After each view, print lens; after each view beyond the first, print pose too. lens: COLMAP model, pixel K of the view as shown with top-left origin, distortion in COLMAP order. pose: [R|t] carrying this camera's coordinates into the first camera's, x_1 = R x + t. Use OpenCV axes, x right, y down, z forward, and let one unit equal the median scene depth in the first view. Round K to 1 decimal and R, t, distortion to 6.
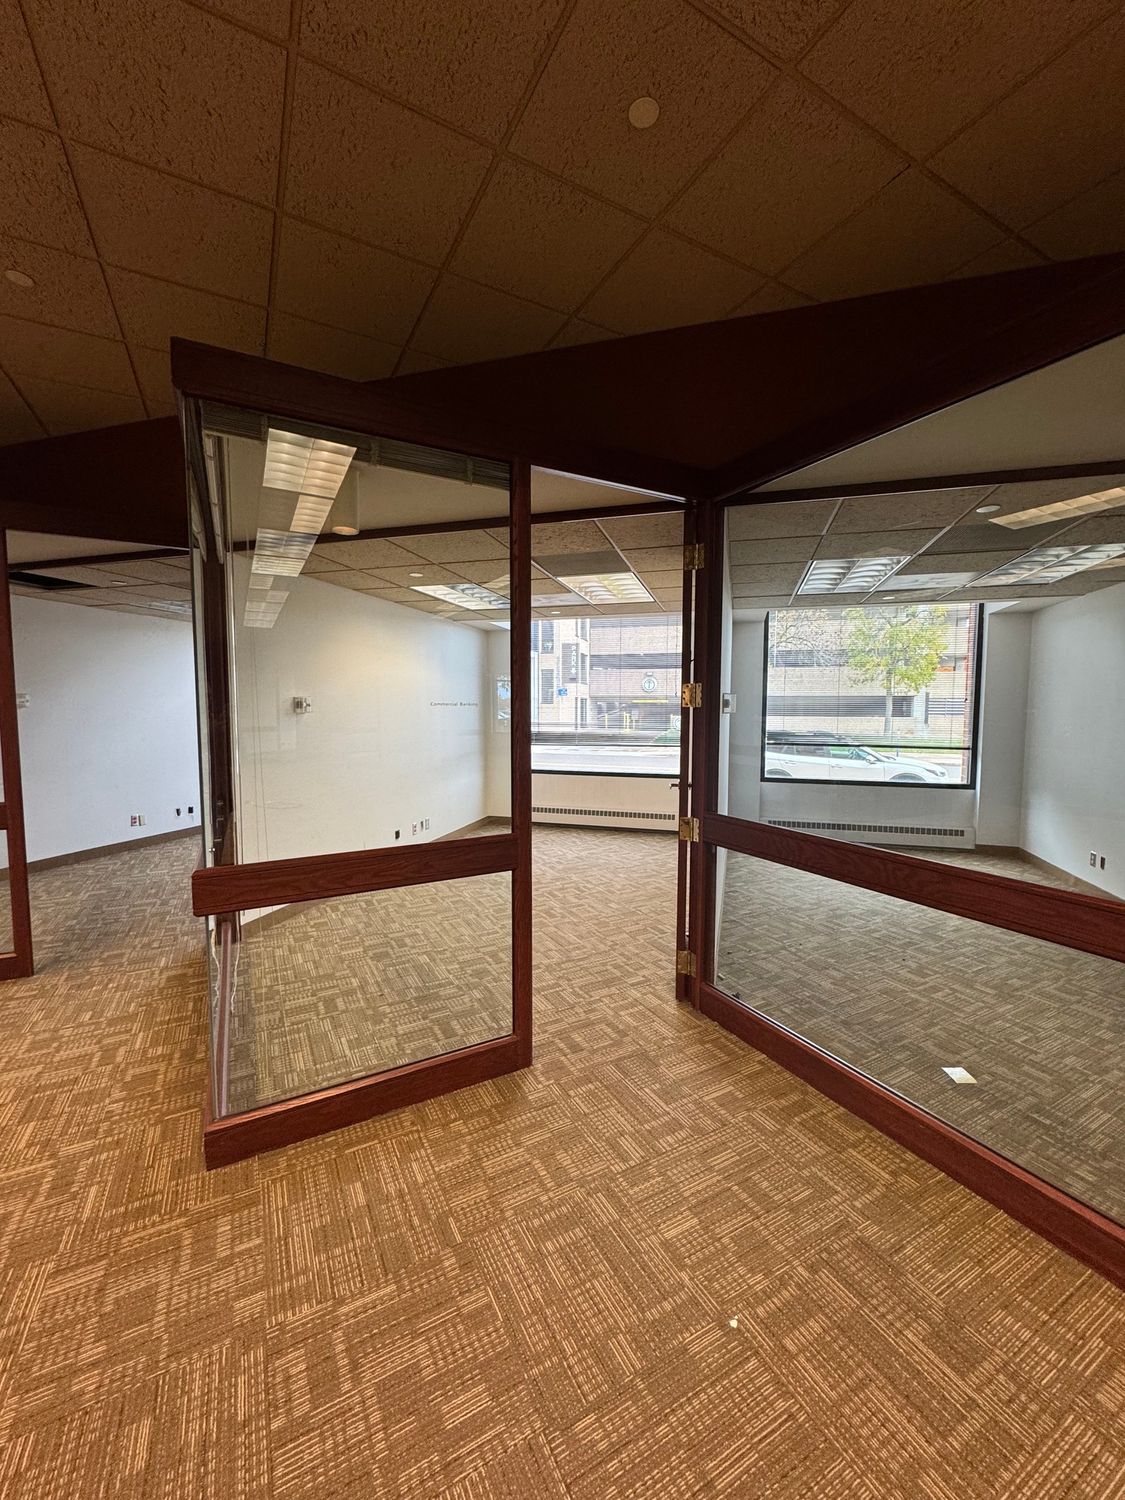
lens RADIAL K [[595.8, 0, 561.8], [0, 595.8, 747.8], [0, 0, 1]] dist [-0.001504, 0.000059]
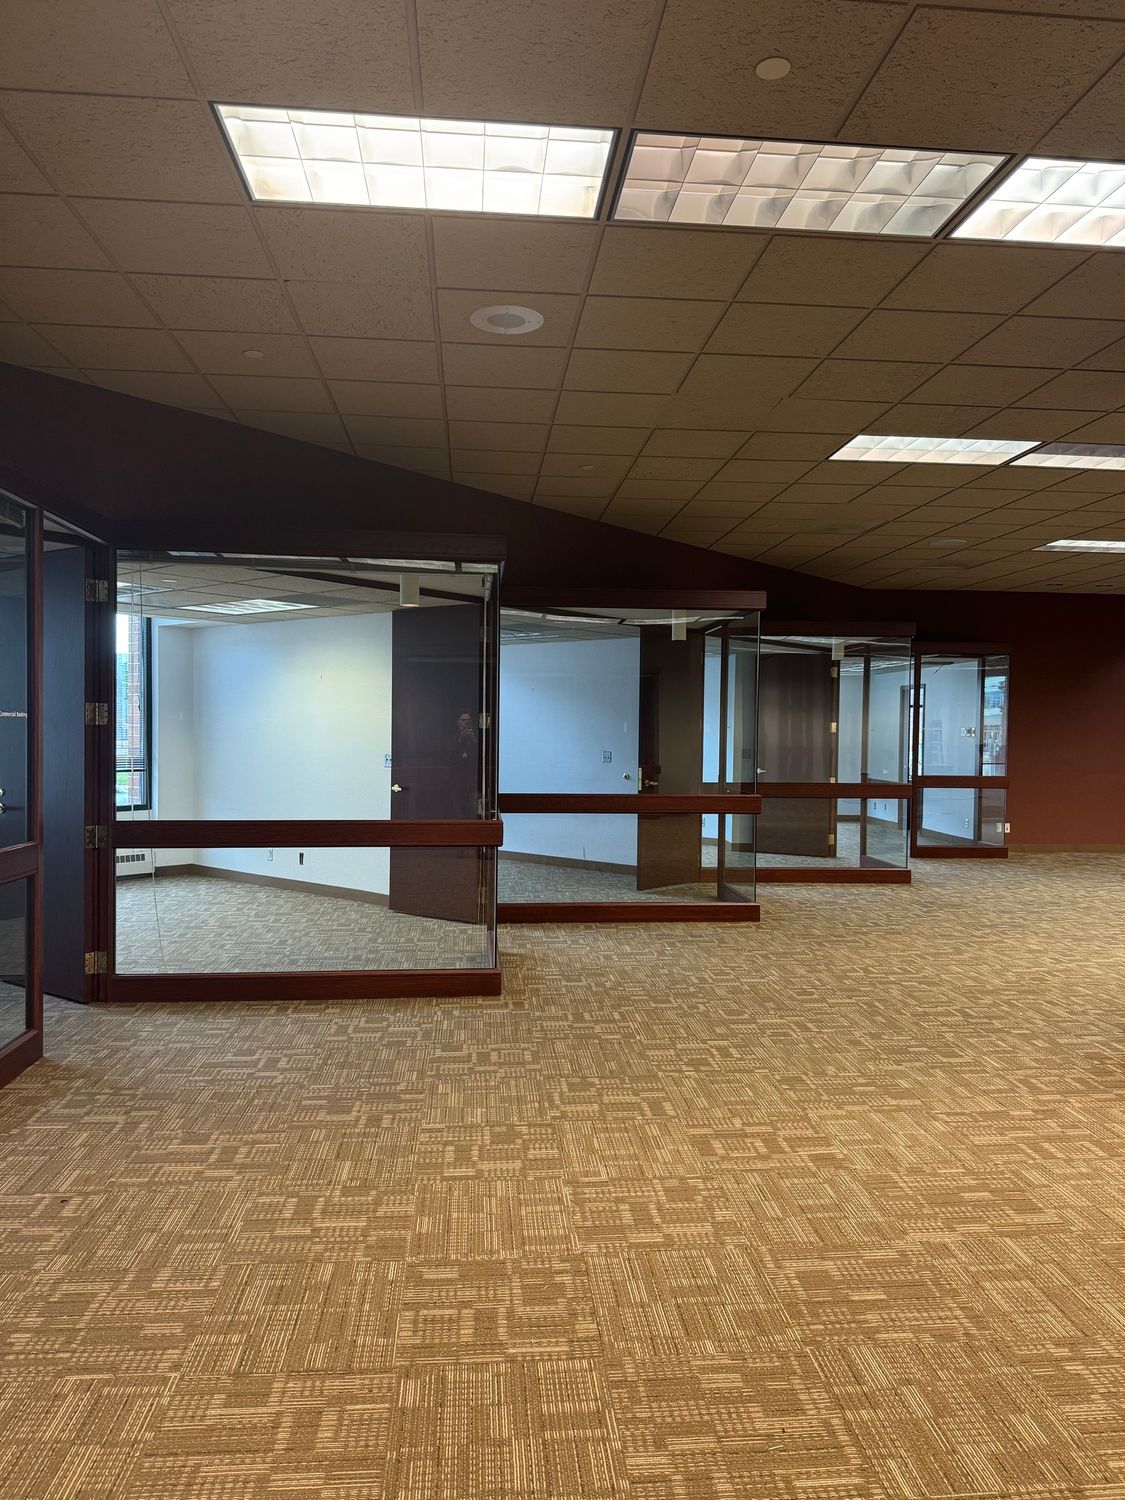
lens RADIAL K [[1003.2, 0, 562.1], [0, 1003.2, 747.3], [0, 0, 1]] dist [0.166700, -0.100992]
pose [[0.396622, -0.016007, 0.917842, -1.751862], [0.056184, 0.998397, -0.006866, 0.023488], [-0.916261, 0.054291, 0.396885, -0.183455]]
